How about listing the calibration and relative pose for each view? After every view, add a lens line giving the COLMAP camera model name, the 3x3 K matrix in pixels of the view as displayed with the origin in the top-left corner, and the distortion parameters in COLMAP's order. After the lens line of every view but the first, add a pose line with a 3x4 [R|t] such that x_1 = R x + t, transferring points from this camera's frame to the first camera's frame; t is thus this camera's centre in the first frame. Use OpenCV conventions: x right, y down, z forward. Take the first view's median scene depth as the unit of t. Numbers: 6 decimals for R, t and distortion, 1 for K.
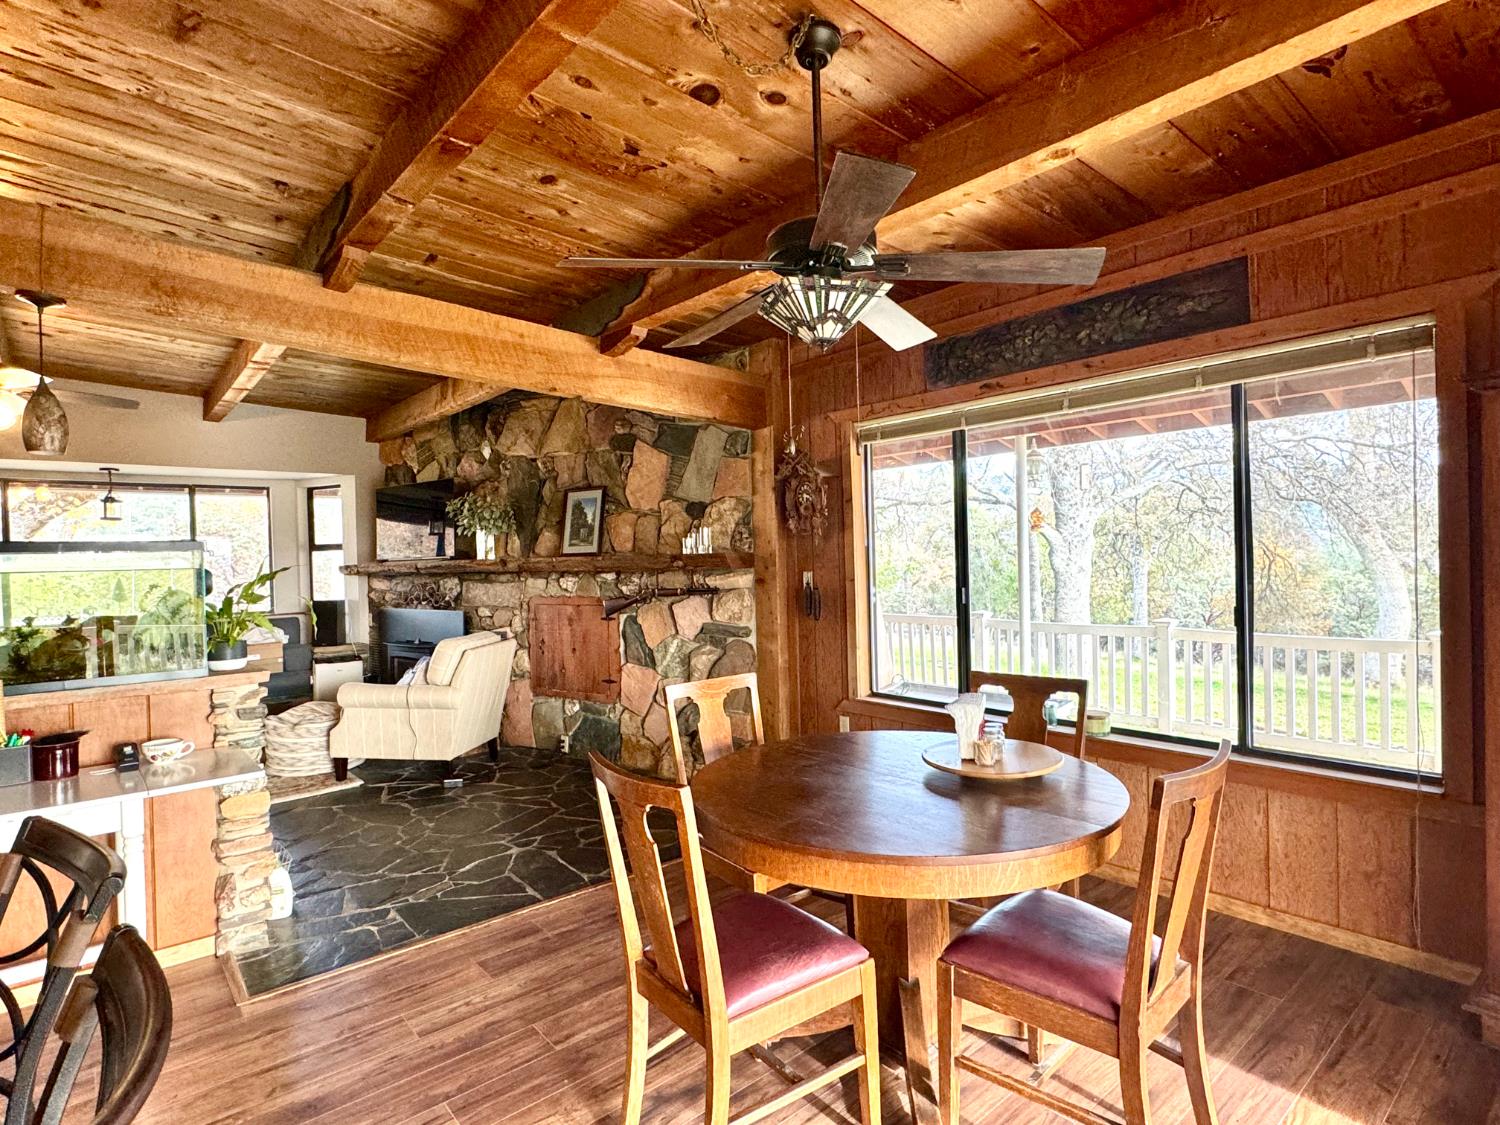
lens RADIAL K [[794.3, 0, 744.9], [0, 794.3, 564.5], [0, 0, 1]] dist [0.002022, -0.001375]
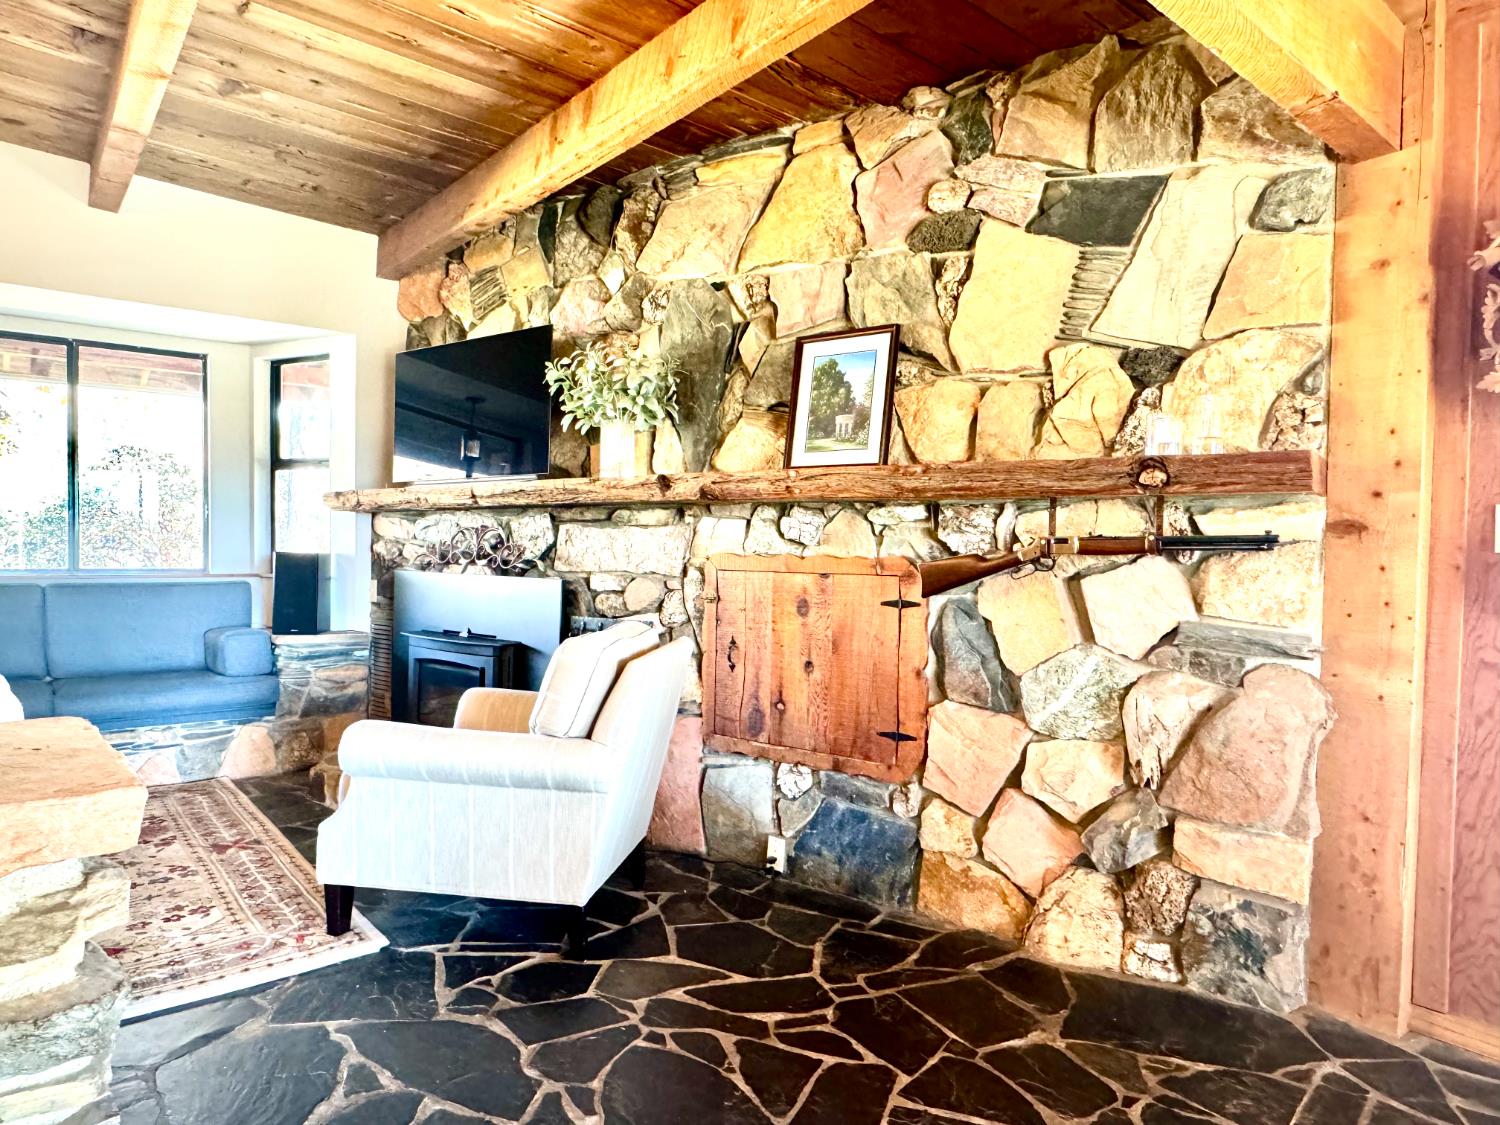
lens RADIAL K [[956.0, 0, 742.4], [0, 956.0, 568.8], [0, 0, 1]] dist [-0.004572, 0.002390]
pose [[0.998754, 0.041082, -0.028335, -0.281998], [-0.040615, 0.999032, 0.016889, 0.046975], [0.029001, -0.015717, 0.999456, 0.484106]]
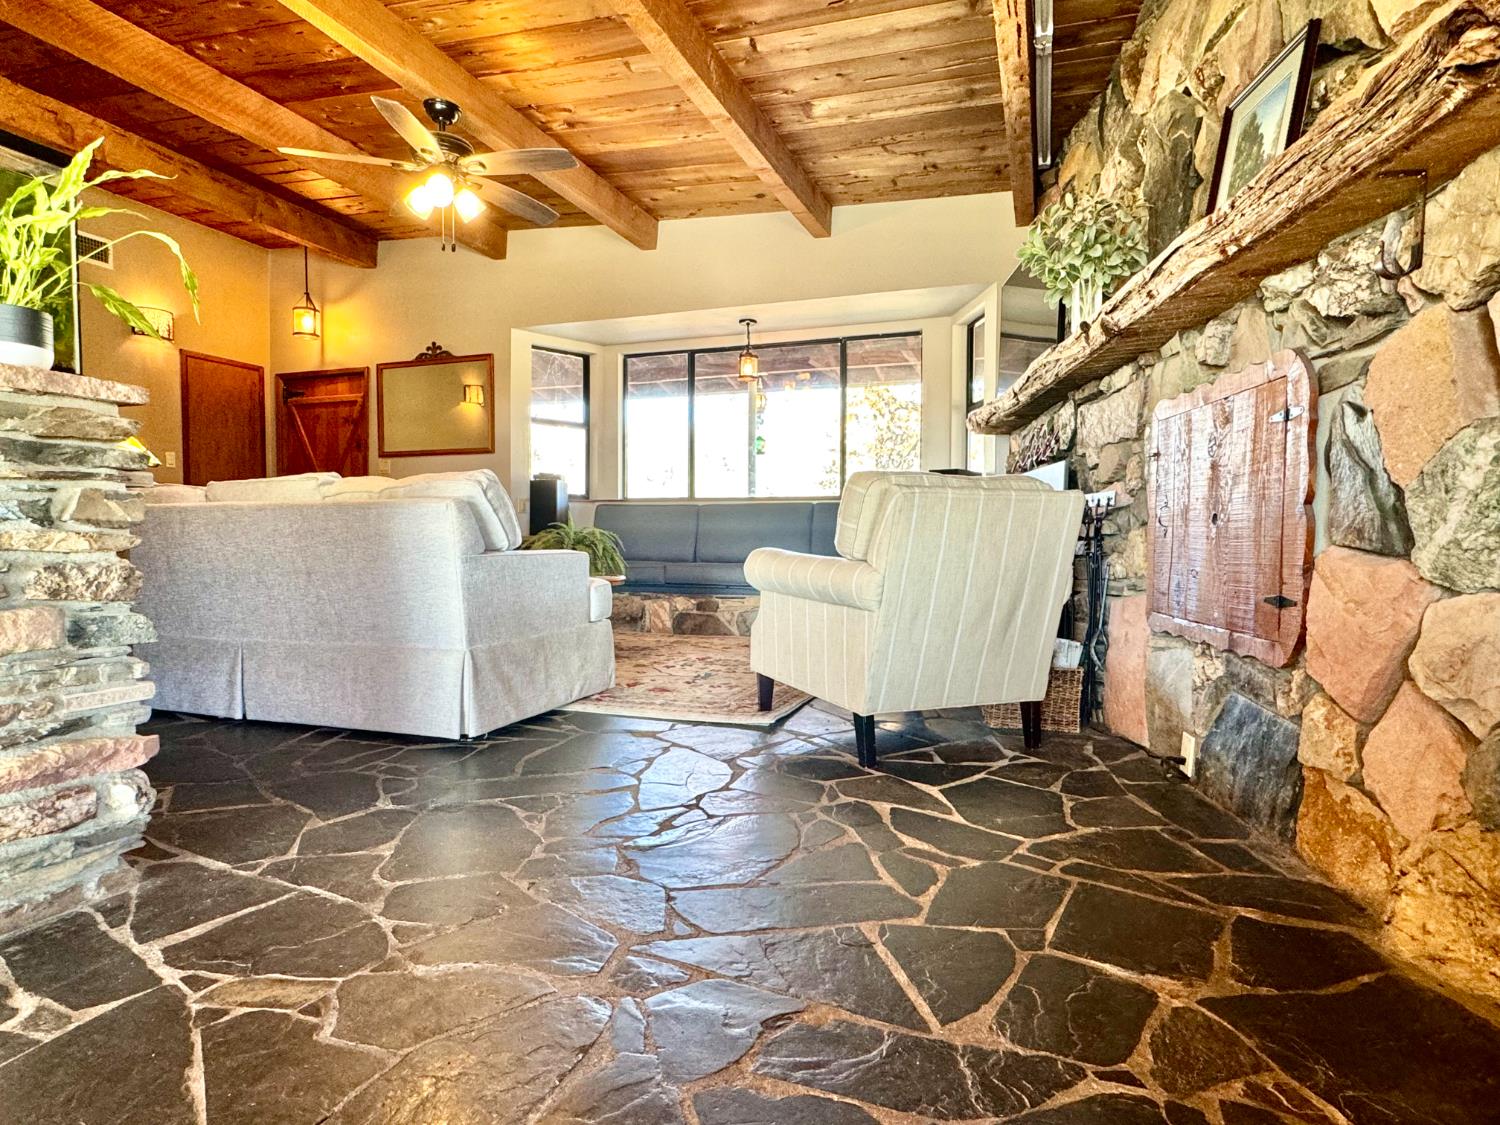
lens RADIAL K [[826.5, 0, 750.1], [0, 826.5, 568.9], [0, 0, 1]] dist [-0.005433, 0.001034]
pose [[0.499590, 0.064644, -0.863847, 0.021733], [-0.026056, 0.997882, 0.059605, 0.133055], [0.865870, -0.007270, 0.500216, 0.708292]]
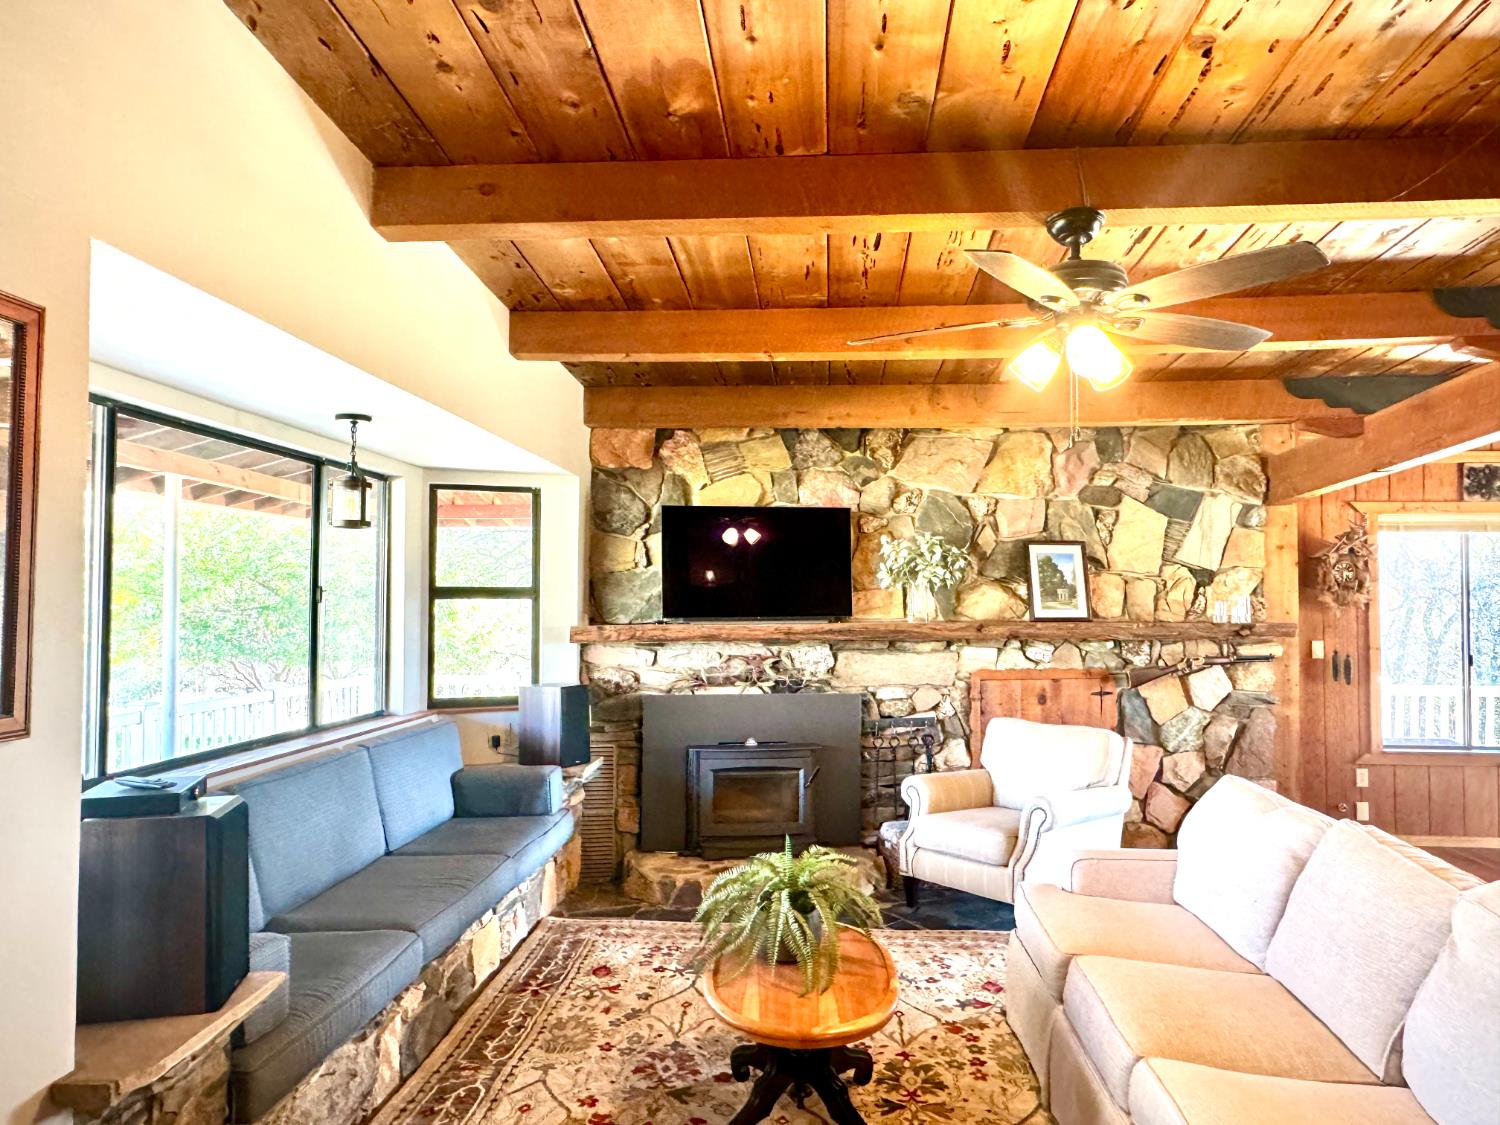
lens RADIAL K [[956.0, 0, 746.4], [0, 956.0, 569.4], [0, 0, 1]] dist [-0.004572, 0.002390]
pose [[0.709174, 0.051383, 0.703158, -1.350390], [-0.012826, 0.998116, -0.060001, -0.000136], [-0.704917, 0.033532, 0.708497, 0.589535]]
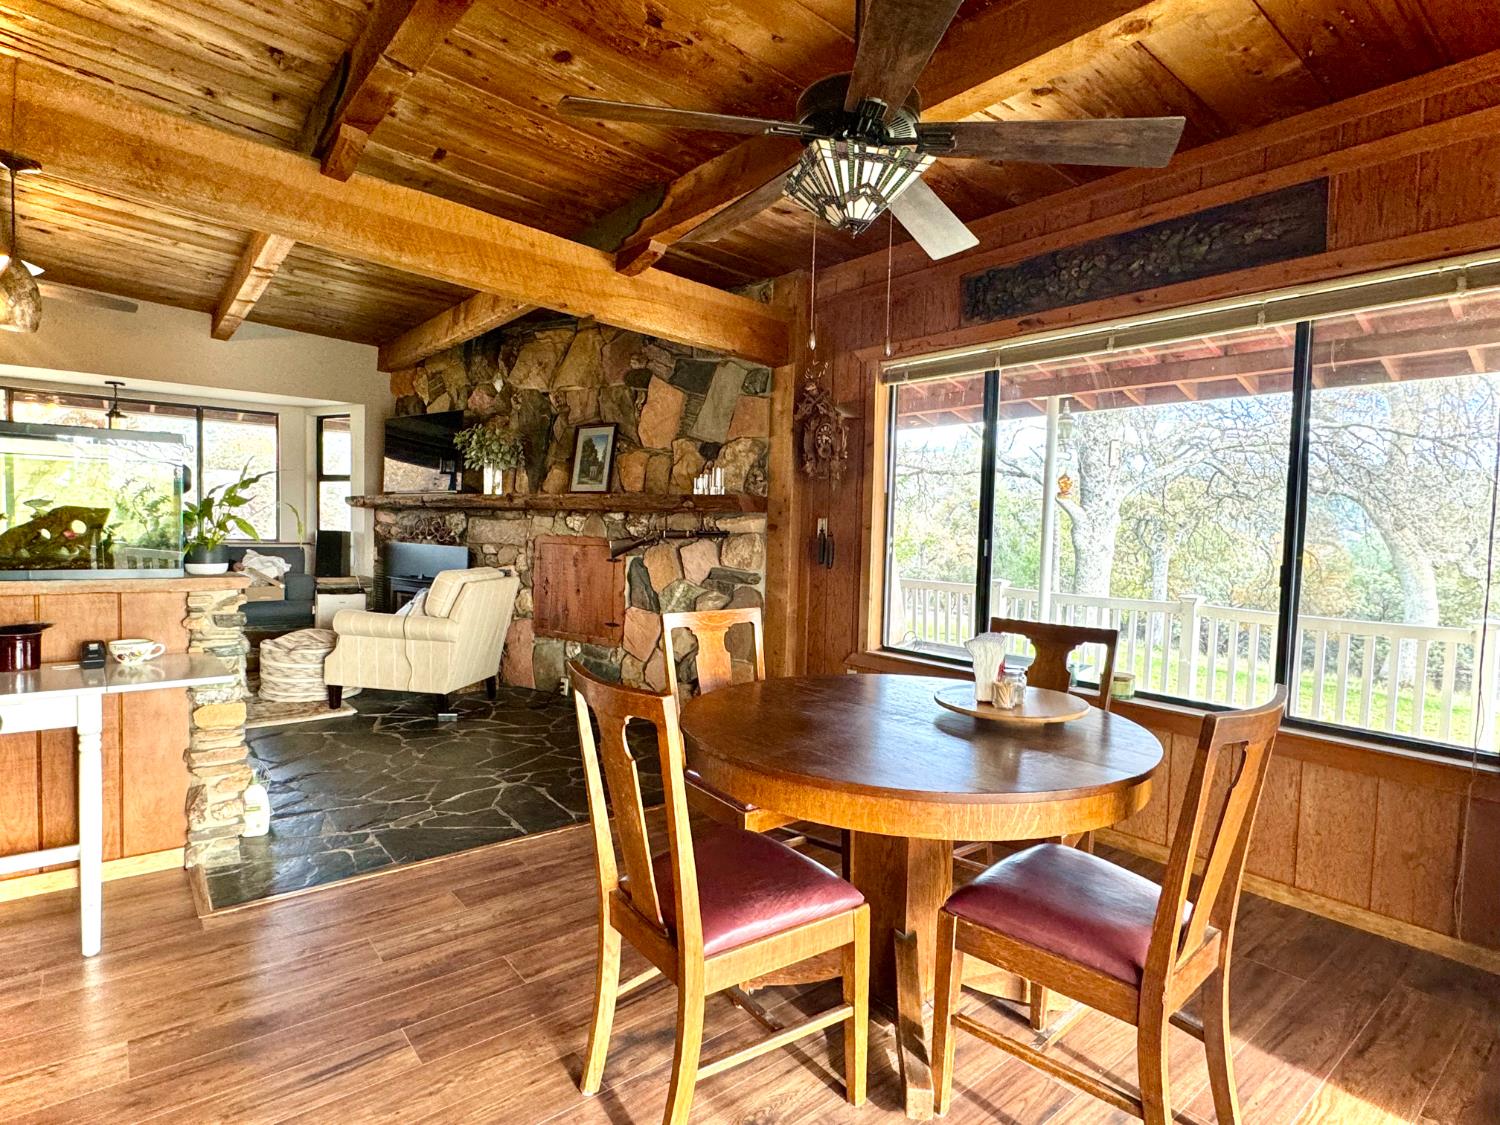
lens RADIAL K [[794.3, 0, 744.8], [0, 794.3, 564.9], [0, 0, 1]] dist [0.002022, -0.001375]
pose [[0.998363, 0.054152, -0.018399, 0.005939], [-0.053389, 0.997784, 0.039717, 0.030350], [0.020509, -0.038669, 0.999042, 0.038921]]
